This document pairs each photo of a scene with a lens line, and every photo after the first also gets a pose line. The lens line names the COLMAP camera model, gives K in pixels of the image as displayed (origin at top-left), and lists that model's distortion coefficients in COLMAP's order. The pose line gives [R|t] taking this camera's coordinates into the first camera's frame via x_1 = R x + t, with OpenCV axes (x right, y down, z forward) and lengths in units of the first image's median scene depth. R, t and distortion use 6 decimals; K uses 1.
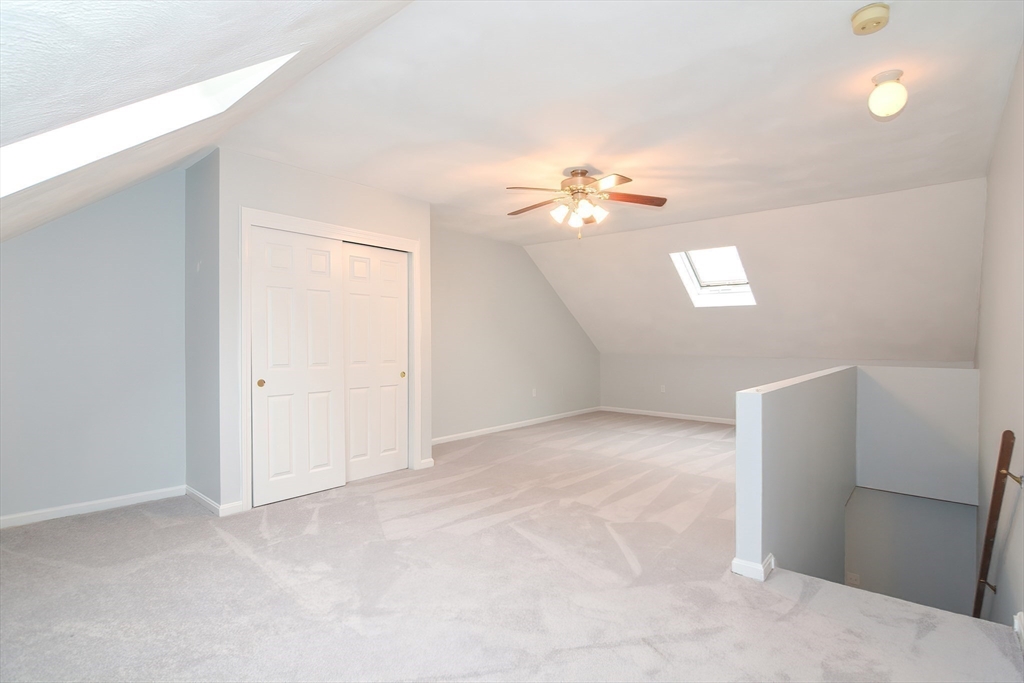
lens RADIAL K [[502.1, 0, 506.3], [0, 502.1, 339.5], [0, 0, 1]] dist [-0.003120, -0.007189]
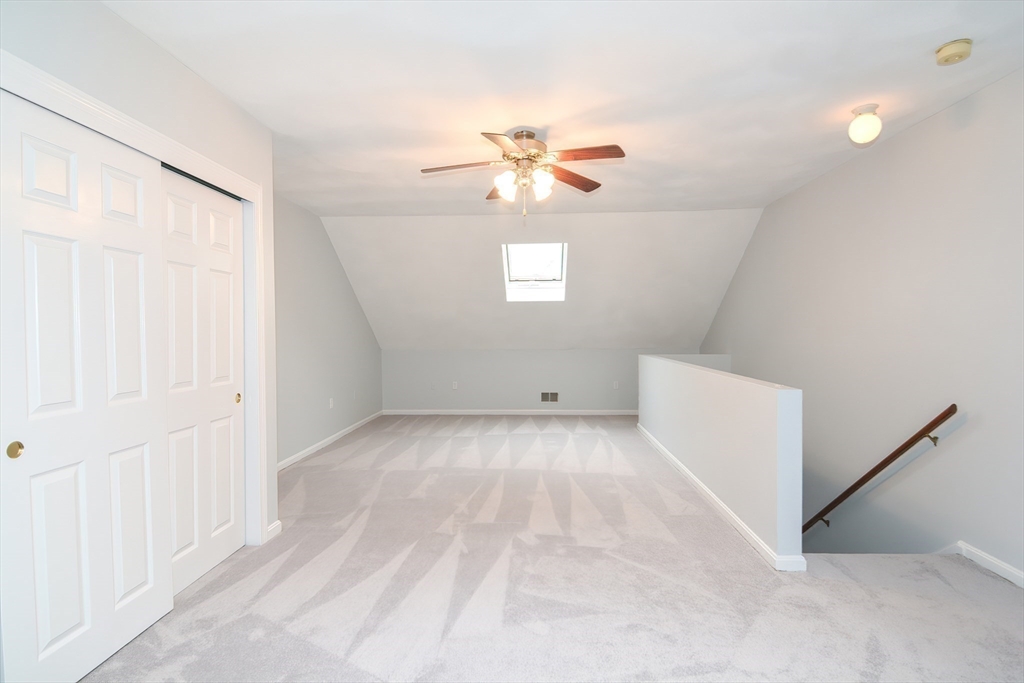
lens RADIAL K [[502.1, 0, 513.9], [0, 502.1, 338.9], [0, 0, 1]] dist [-0.003120, -0.007189]
pose [[0.786459, -0.016775, 0.617415, -0.381011], [0.007186, 0.999812, 0.018011, -0.013359], [-0.617601, -0.009728, 0.786431, 0.362177]]
